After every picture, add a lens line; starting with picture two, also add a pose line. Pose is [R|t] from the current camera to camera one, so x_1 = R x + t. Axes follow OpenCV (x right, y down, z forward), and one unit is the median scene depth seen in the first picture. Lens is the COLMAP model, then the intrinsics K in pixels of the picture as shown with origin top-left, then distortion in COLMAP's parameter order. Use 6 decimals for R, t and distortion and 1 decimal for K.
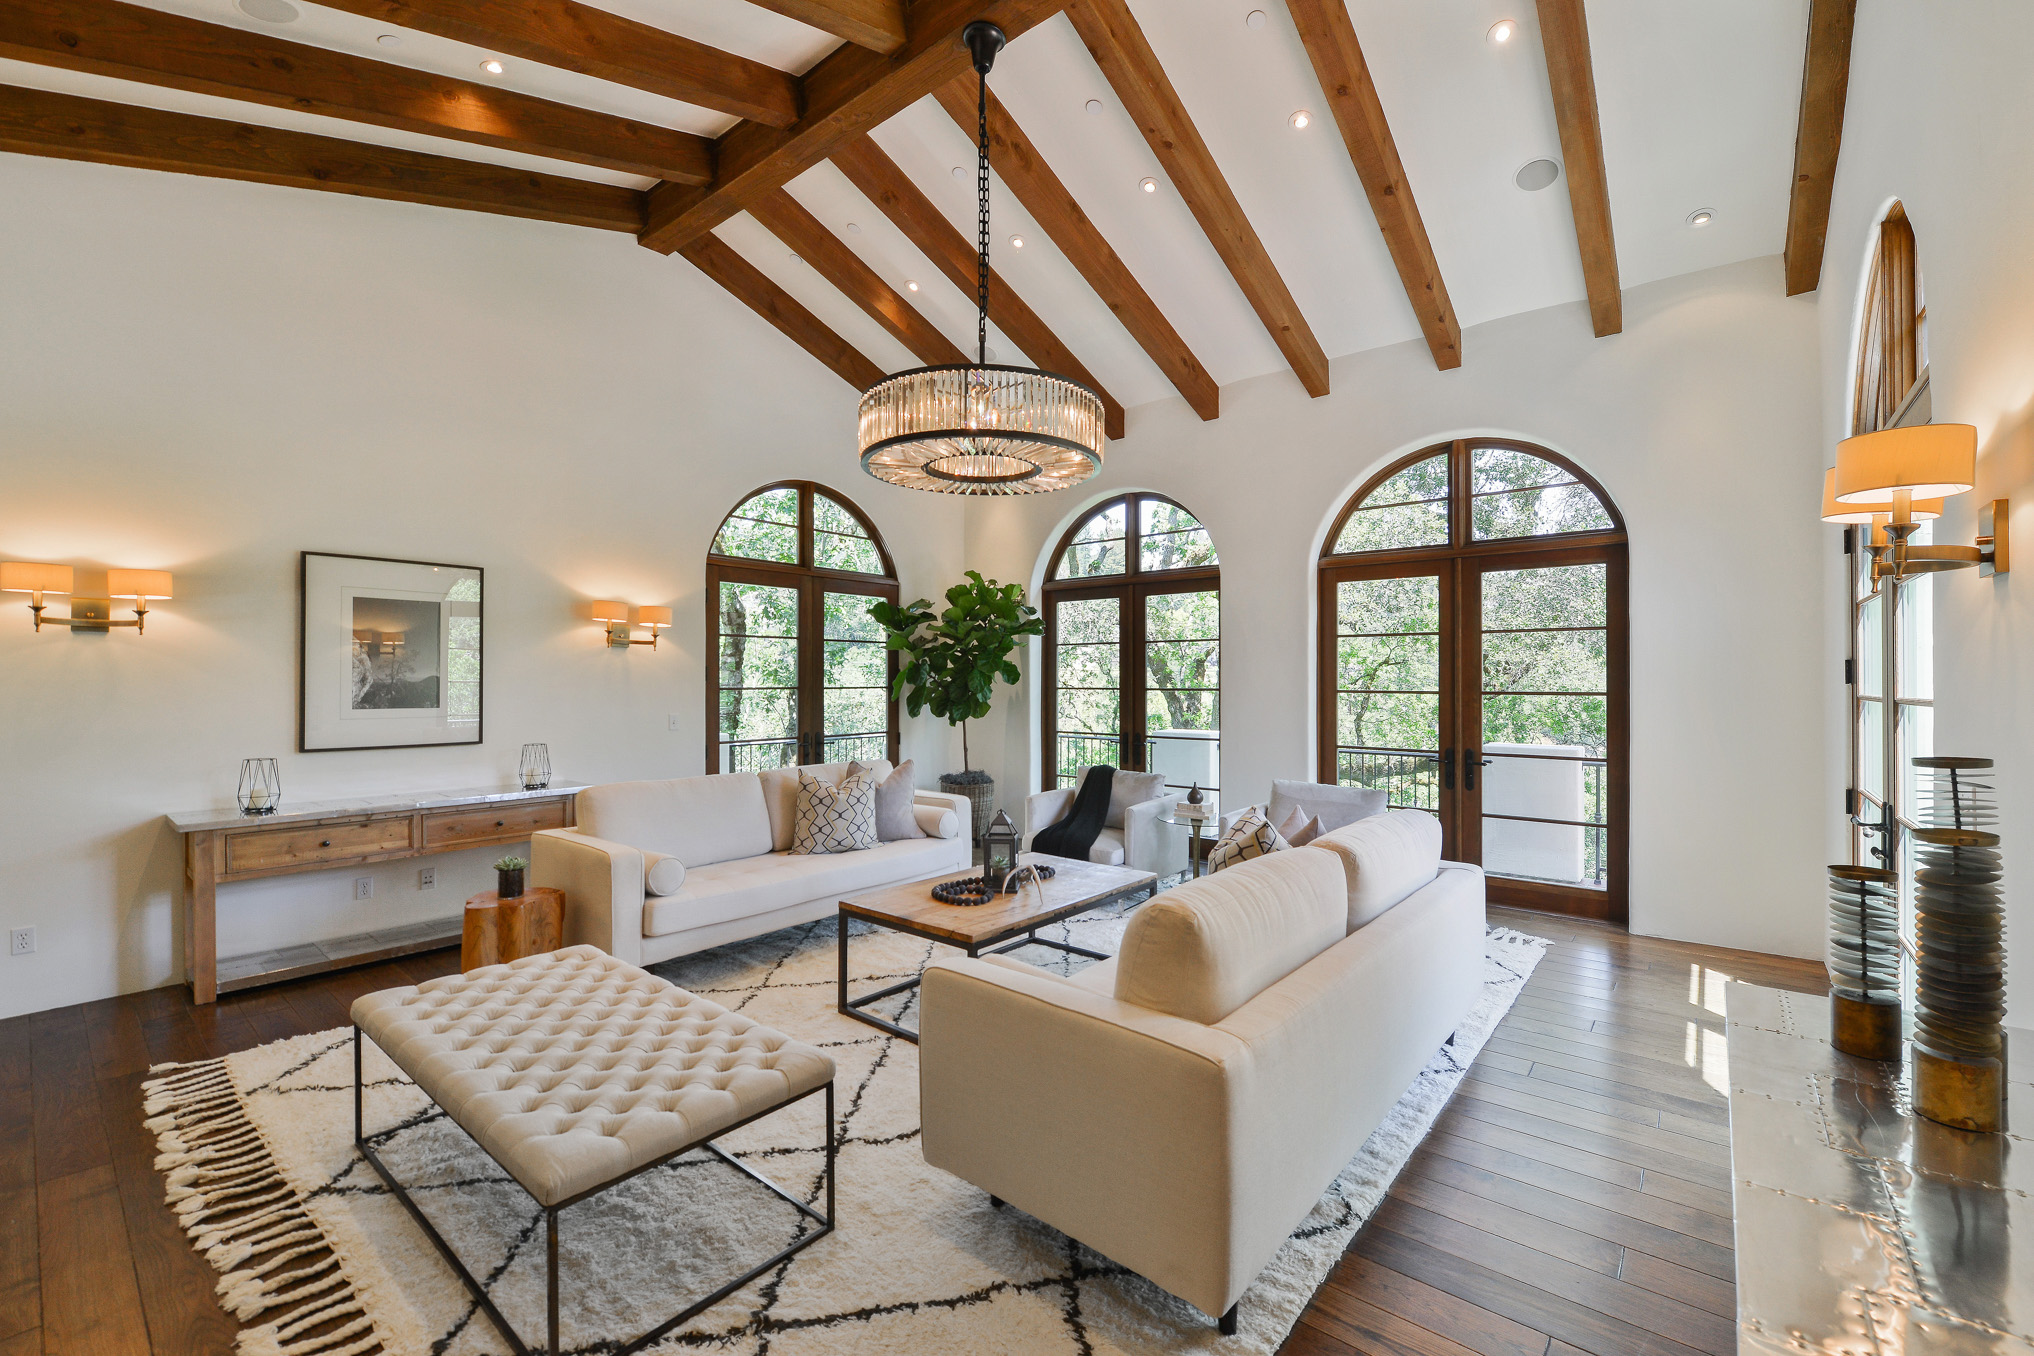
lens RADIAL K [[843.2, 0, 1006.4], [0, 843.2, 680.5], [0, 0, 1]] dist [-0.012813, -0.000143]
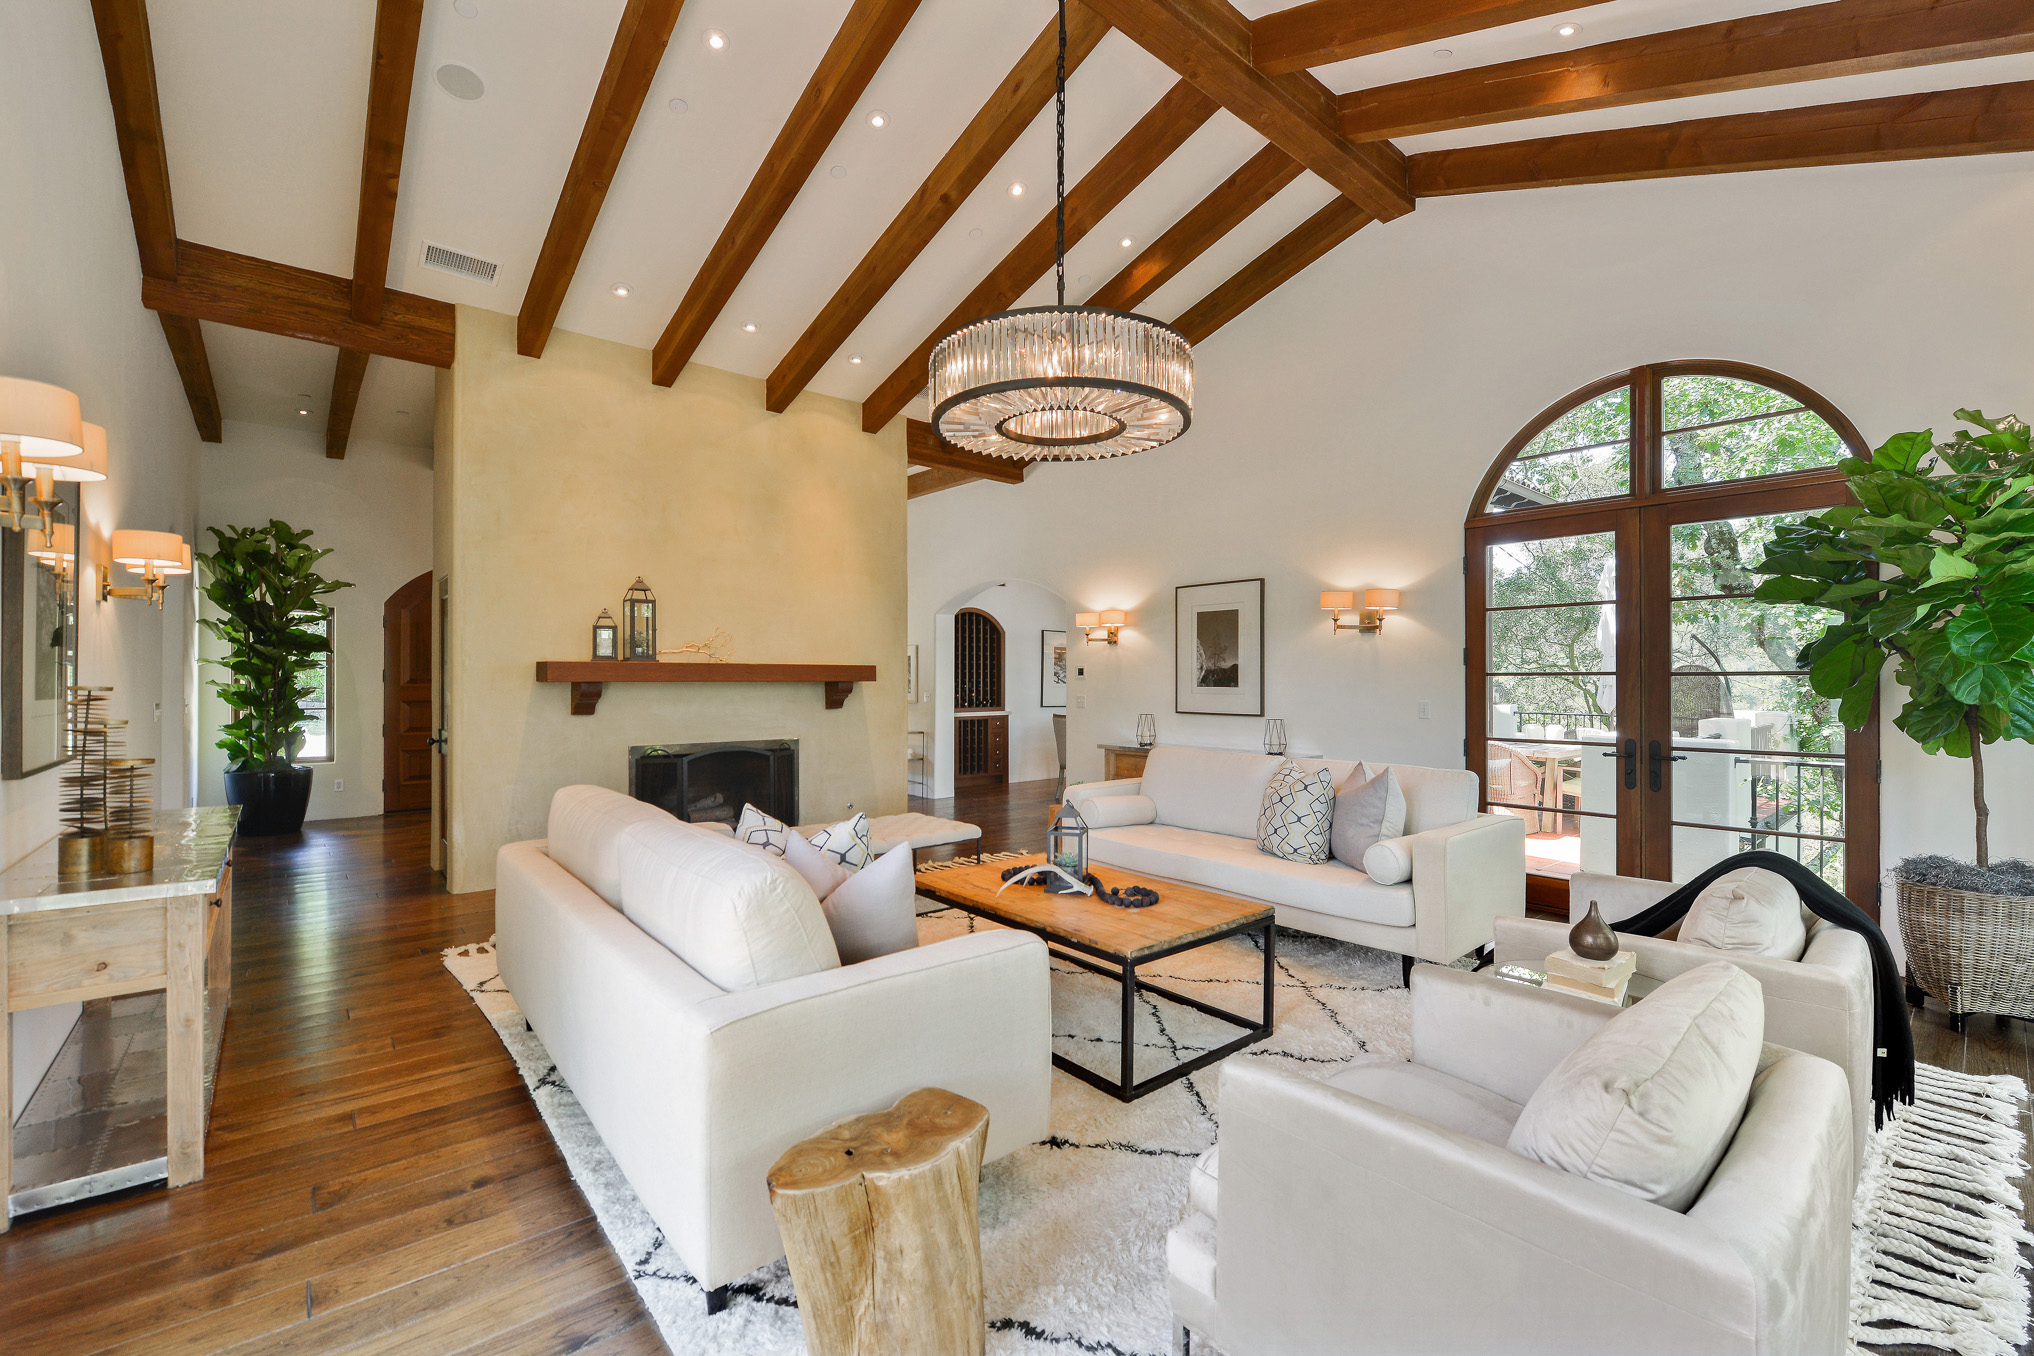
lens RADIAL K [[843.2, 0, 1006.4], [0, 843.2, 680.5], [0, 0, 1]] dist [-0.012813, -0.000143]
pose [[-0.175527, 0.008212, -0.984440, 0.730781], [0.000188, 0.999965, 0.008308, 0.009976], [0.984475, 0.001273, -0.175522, 0.894323]]
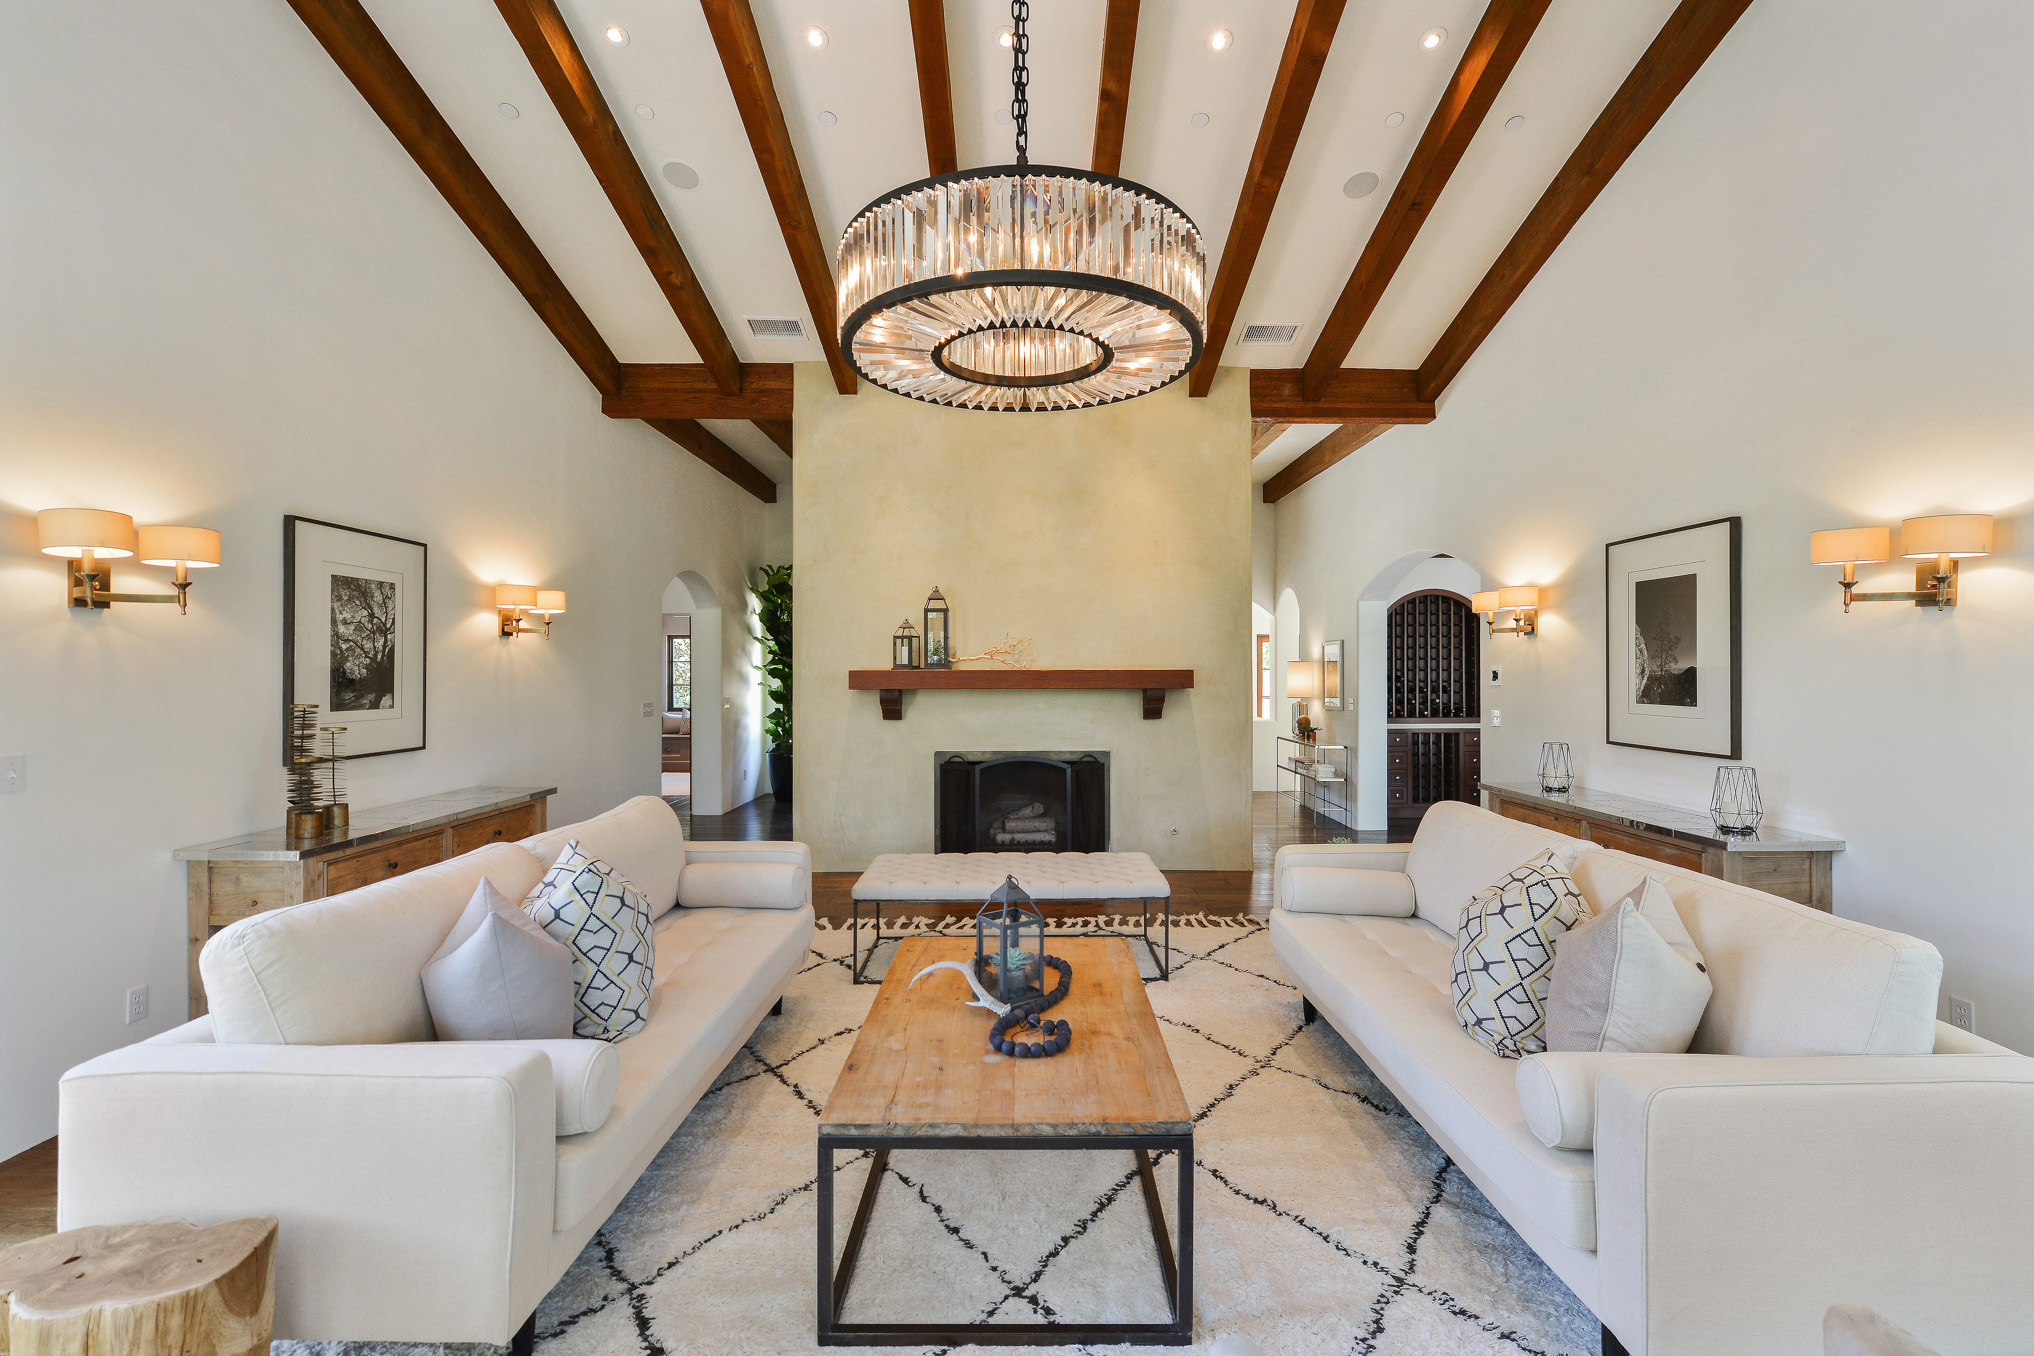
lens RADIAL K [[862.9, 0, 1017.0], [0, 862.9, 678.0], [0, 0, 1]] dist [-0.013453, 0.000118]
pose [[-0.763887, 0.012159, -0.645236, 0.338051], [0.007083, 0.999920, 0.010457, -0.008152], [0.645312, 0.003418, -0.763912, 1.233258]]
